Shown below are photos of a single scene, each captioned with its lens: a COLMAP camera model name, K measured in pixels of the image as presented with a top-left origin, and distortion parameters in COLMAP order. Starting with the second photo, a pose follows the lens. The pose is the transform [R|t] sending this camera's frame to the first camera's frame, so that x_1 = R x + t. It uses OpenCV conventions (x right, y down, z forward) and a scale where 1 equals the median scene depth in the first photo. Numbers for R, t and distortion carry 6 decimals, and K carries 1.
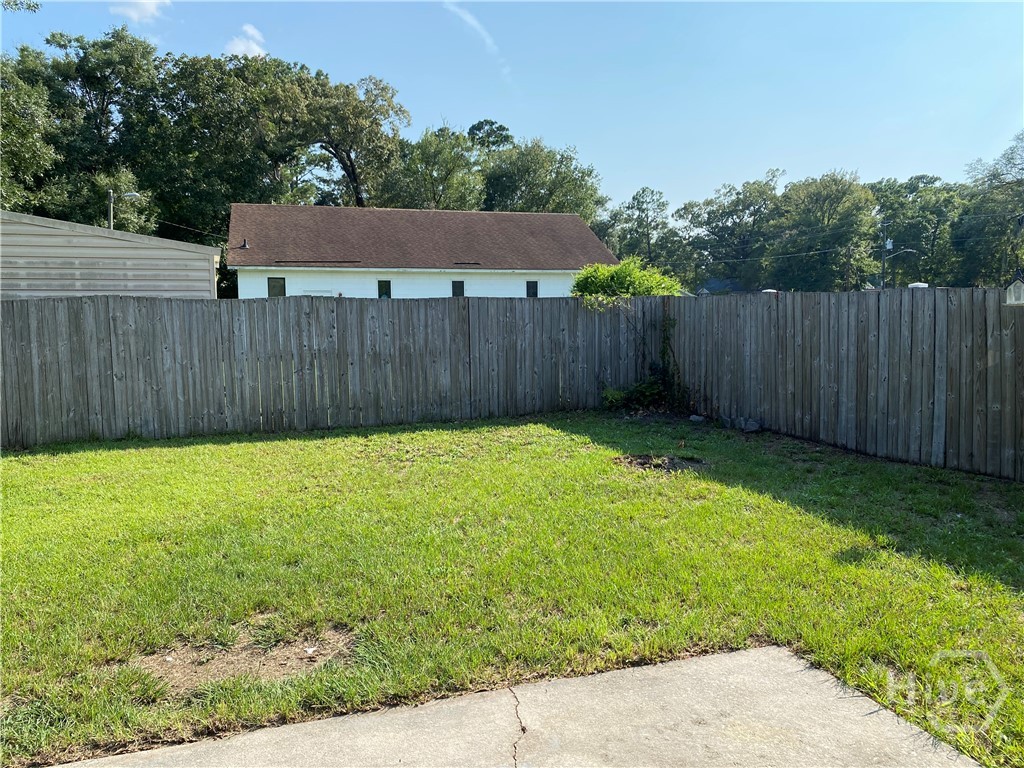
lens RADIAL K [[789.1, 0, 510.3], [0, 789.1, 376.0], [0, 0, 1]] dist [-0.000709, 0.004883]
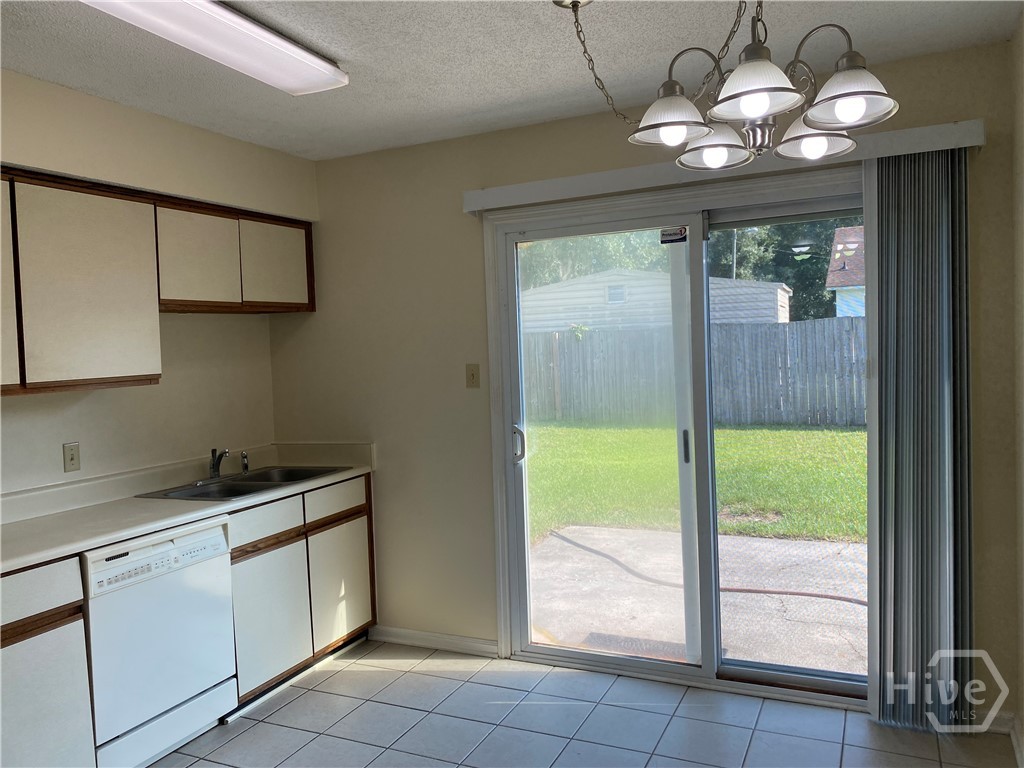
lens RADIAL K [[789.1, 0, 510.3], [0, 789.1, 376.0], [0, 0, 1]] dist [-0.000709, 0.004883]
pose [[0.725505, 0.005122, -0.688197, 0.214698], [-0.020391, 0.999693, -0.014057, 0.020117], [0.687914, 0.024231, 0.725387, -0.263835]]
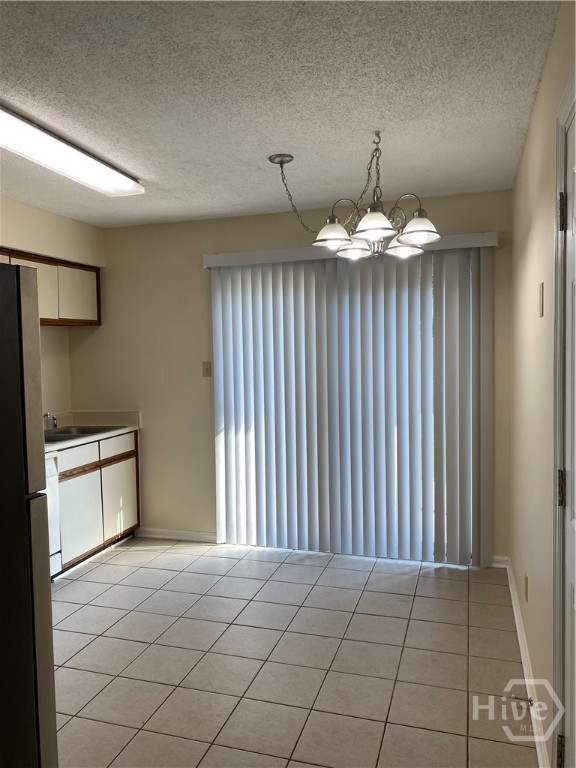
lens RADIAL K [[584.6, 0, 288.0], [0, 584.6, 384.0], [0, 0, 1]] dist [0.089502, -0.106037]
pose [[0.815837, 0.025314, -0.577727, 0.391378], [-0.033394, 0.999437, -0.003366, 0.046630], [0.577317, 0.022039, 0.816223, -0.577021]]
